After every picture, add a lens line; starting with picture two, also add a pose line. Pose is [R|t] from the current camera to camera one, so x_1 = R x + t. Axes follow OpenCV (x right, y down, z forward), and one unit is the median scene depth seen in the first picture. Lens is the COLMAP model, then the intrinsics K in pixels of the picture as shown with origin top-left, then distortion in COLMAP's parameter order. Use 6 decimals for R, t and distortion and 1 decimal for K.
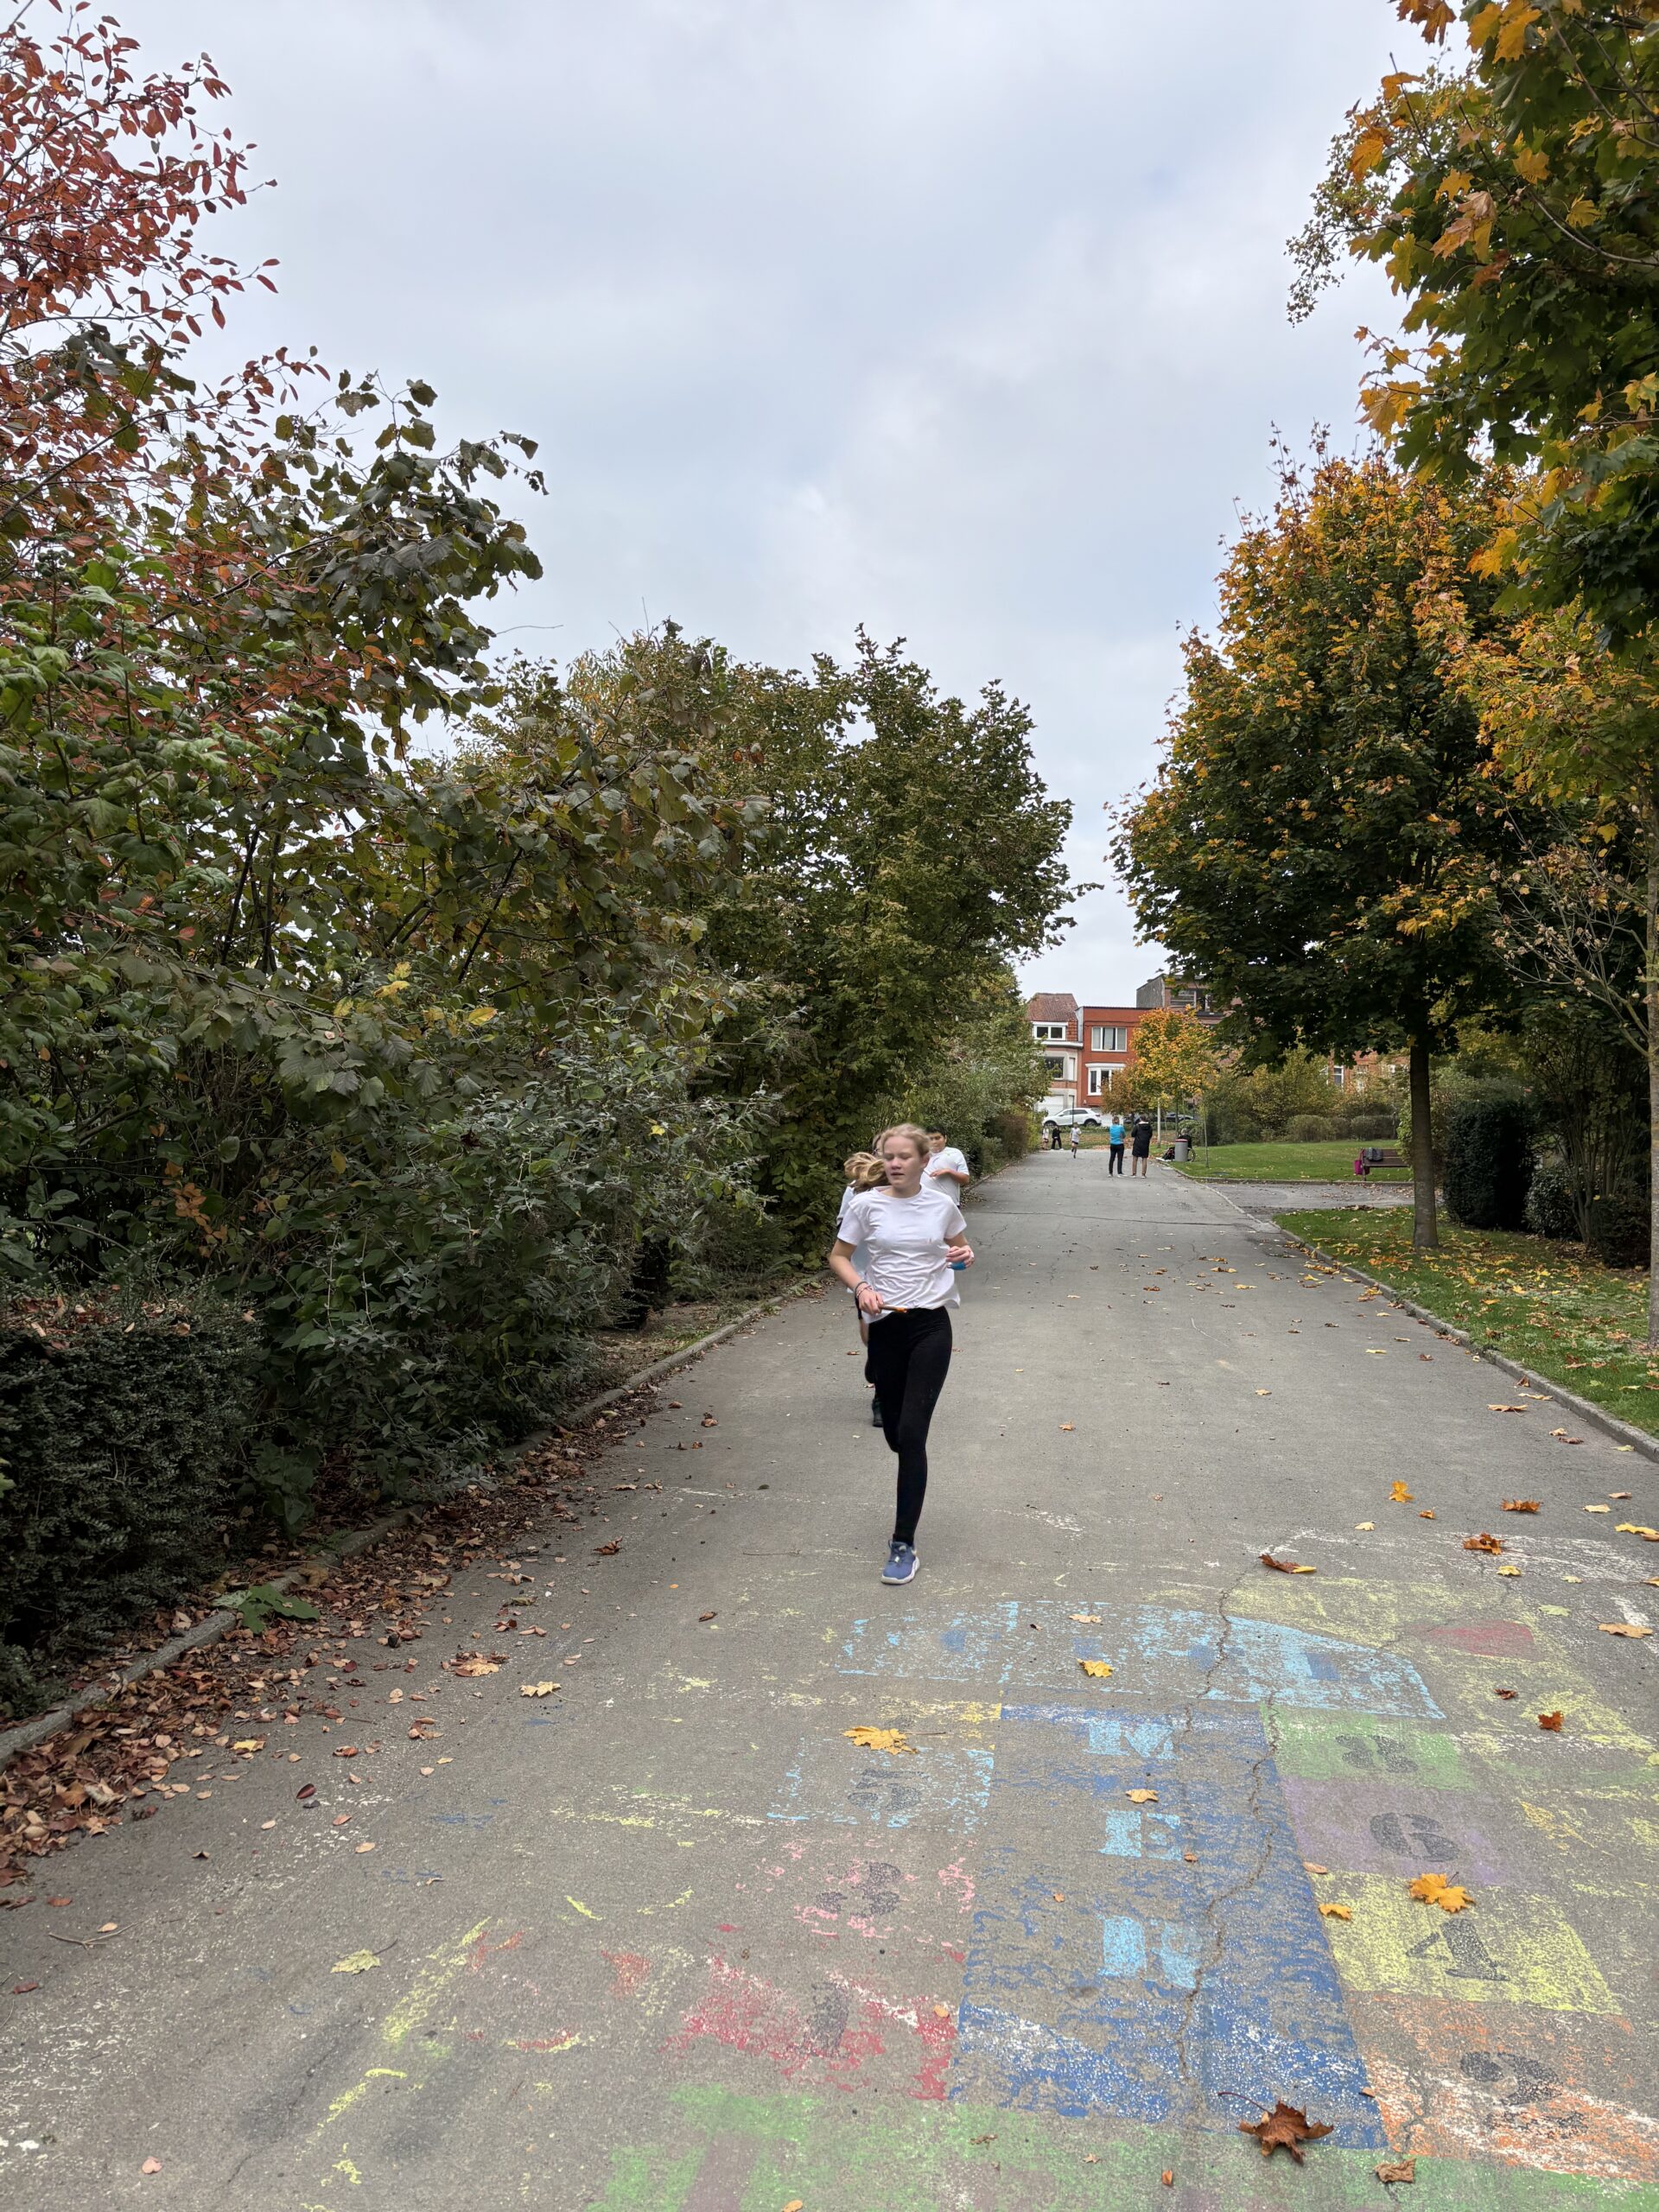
lens RADIAL K [[1632.4, 0, 804.1], [0, 1632.4, 1108.7], [0, 0, 1]] dist [0.030018, -0.025050]
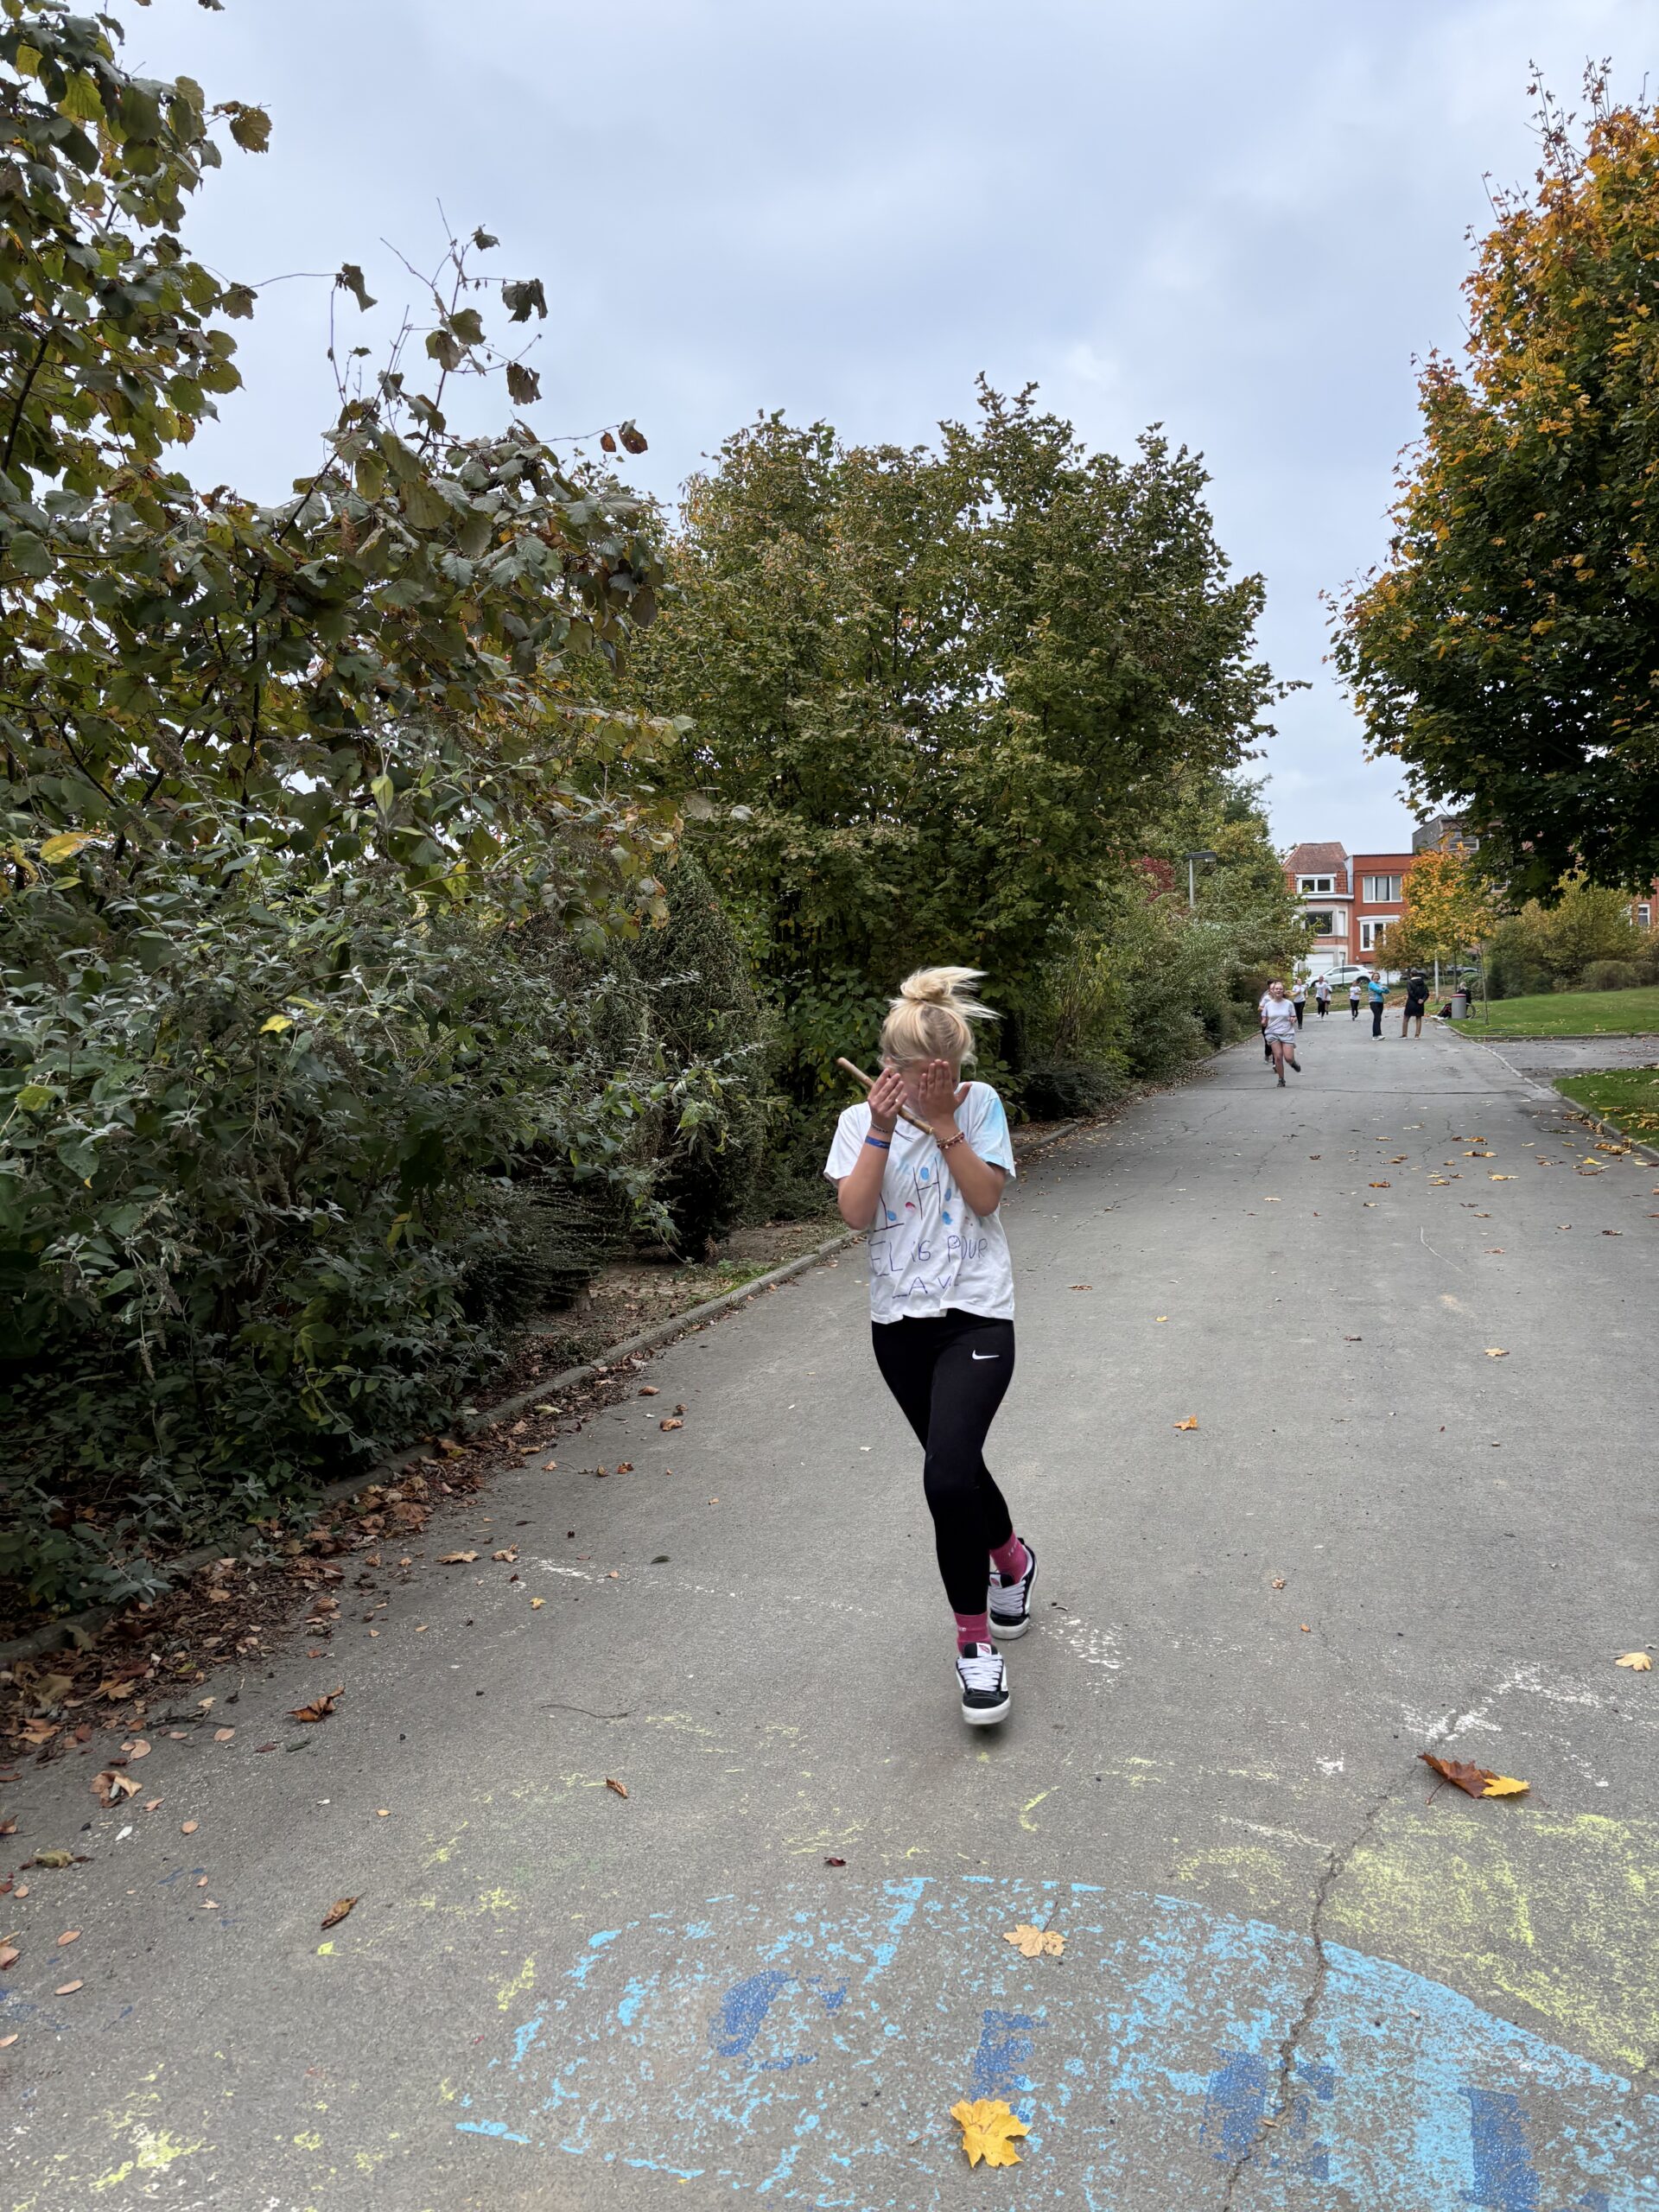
lens RADIAL K [[1632.4, 0, 804.1], [0, 1632.4, 1104.4], [0, 0, 1]] dist [0.030018, -0.025050]
pose [[0.986417, -0.035092, -0.160467, 0.062437], [0.046584, 0.996568, 0.068424, 0.003091], [0.157515, -0.074970, 0.984667, 0.162429]]
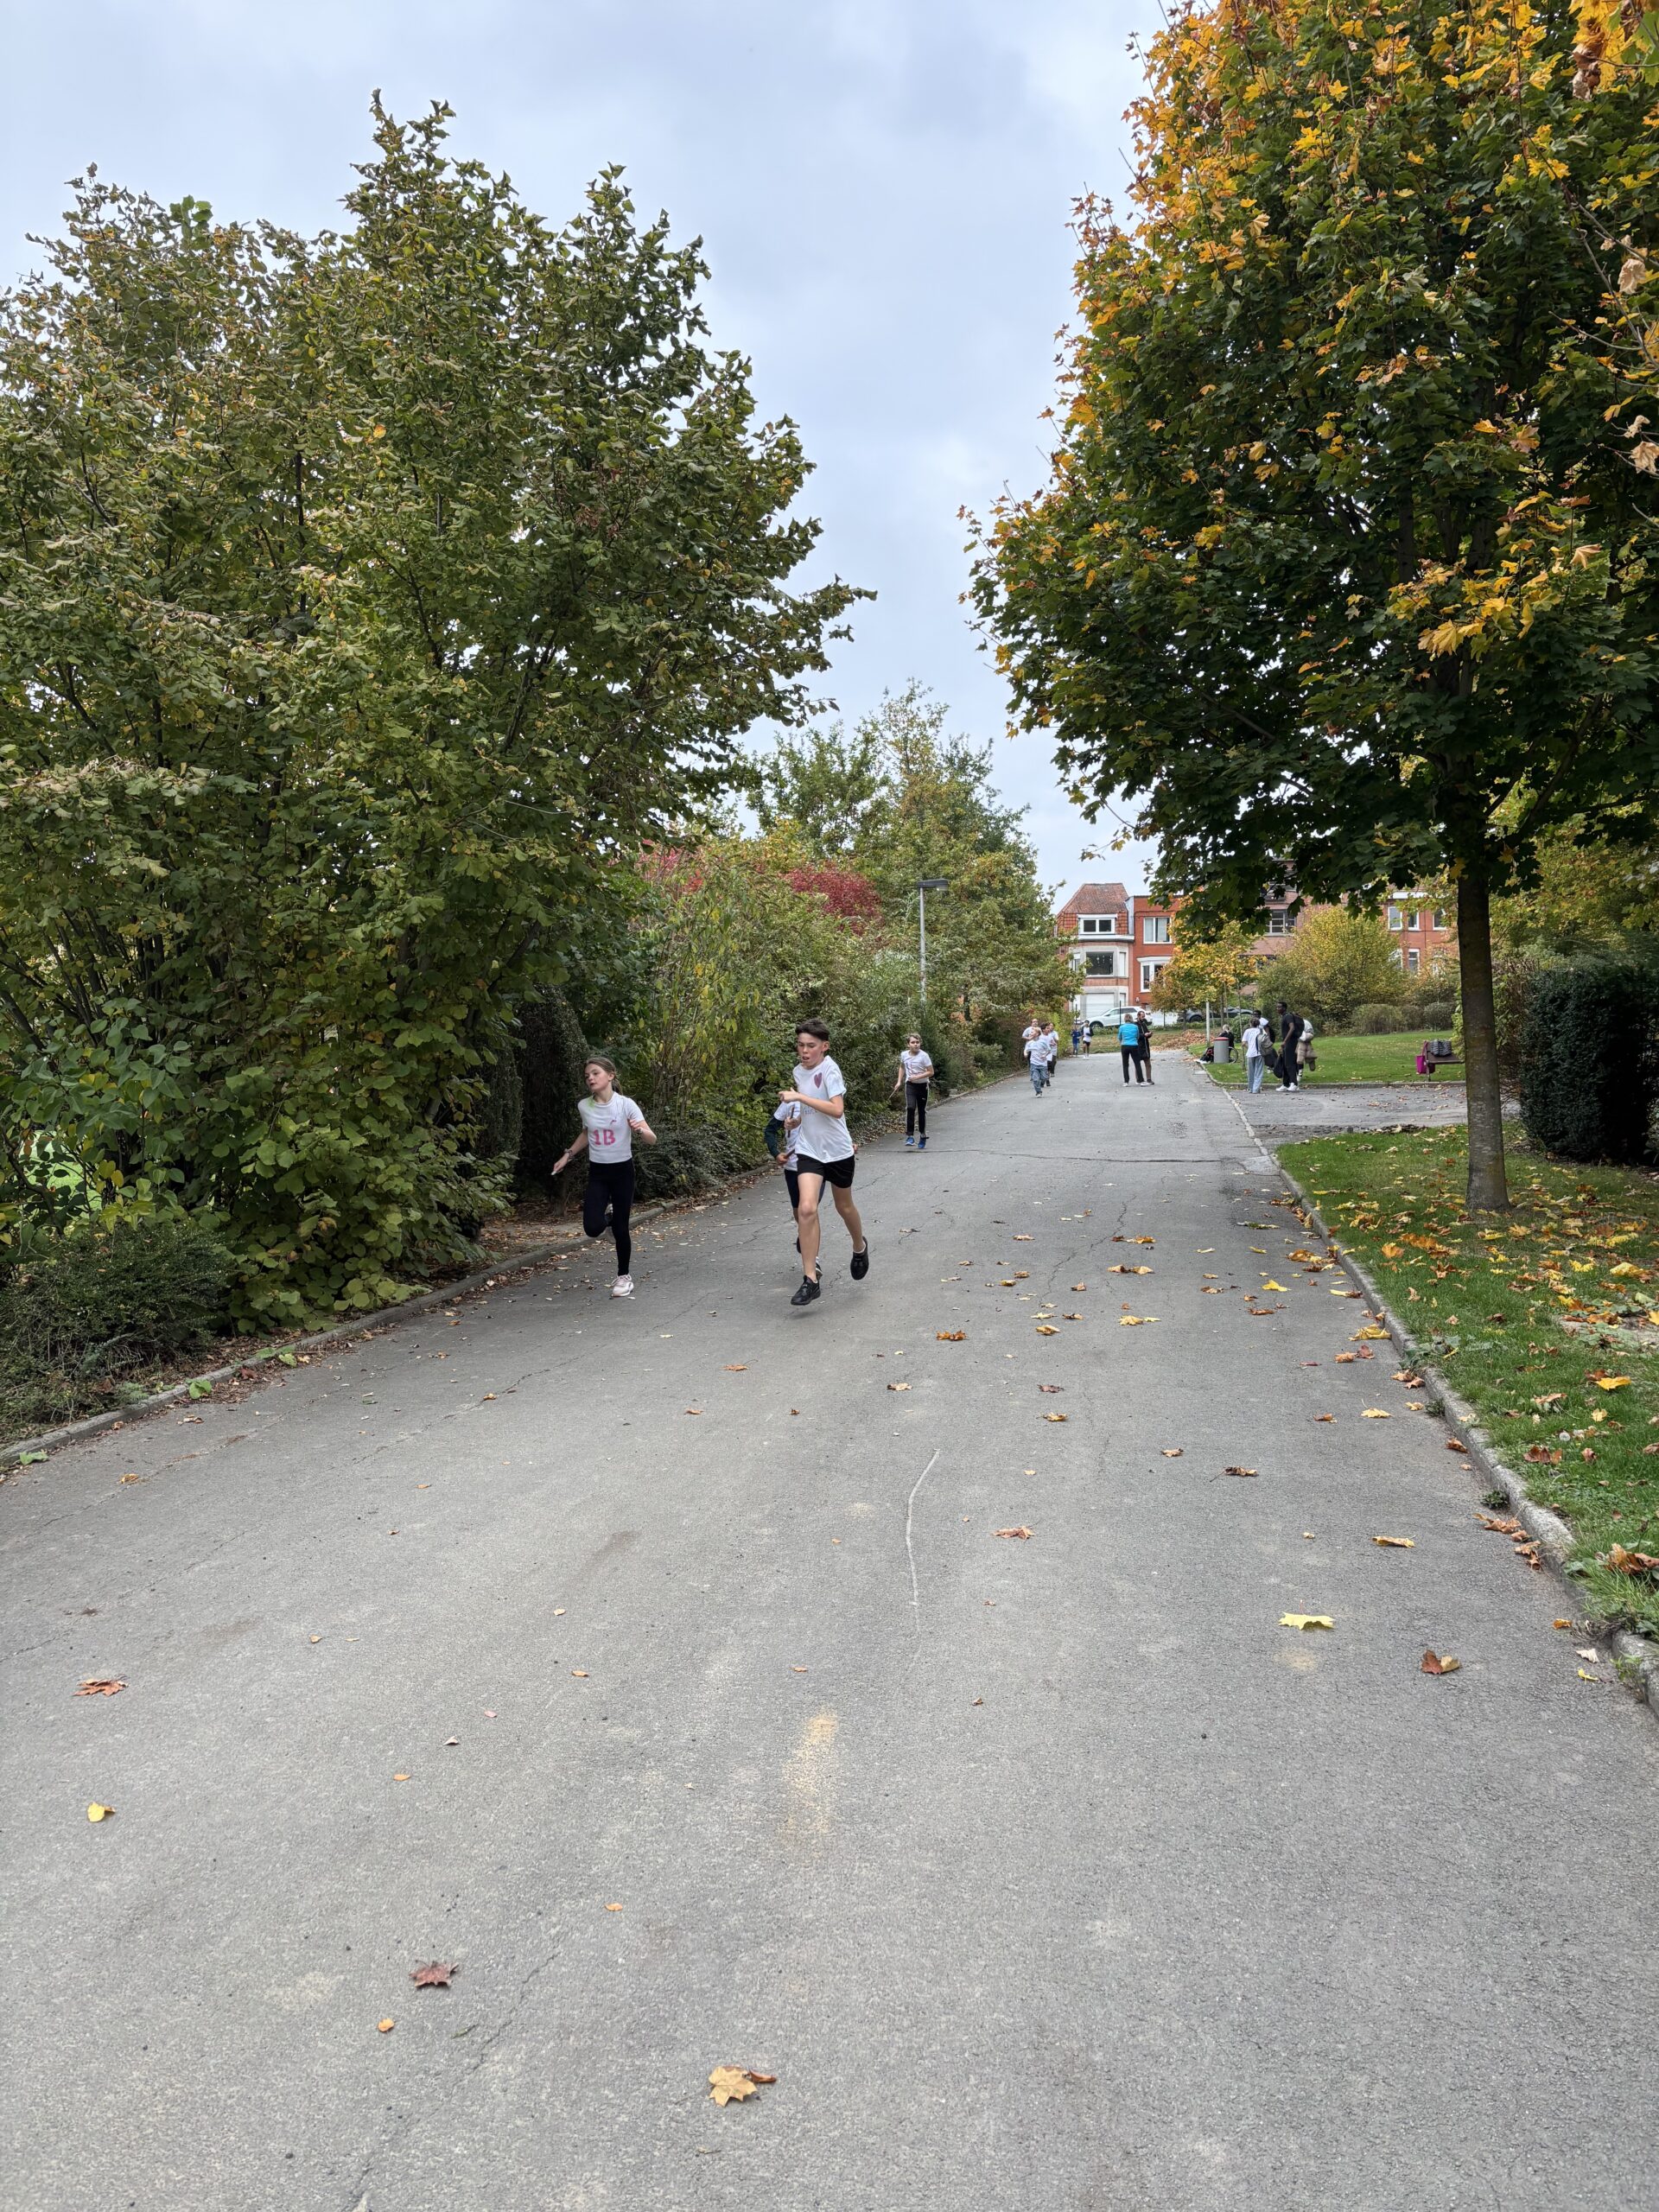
lens RADIAL K [[1632.4, 0, 802.0], [0, 1632.4, 1109.5], [0, 0, 1]] dist [0.030018, -0.025050]
pose [[0.998315, -0.032187, -0.048288, 0.184066], [0.034830, 0.997882, 0.054934, 0.006048], [0.046417, -0.056523, 0.997322, 0.453434]]
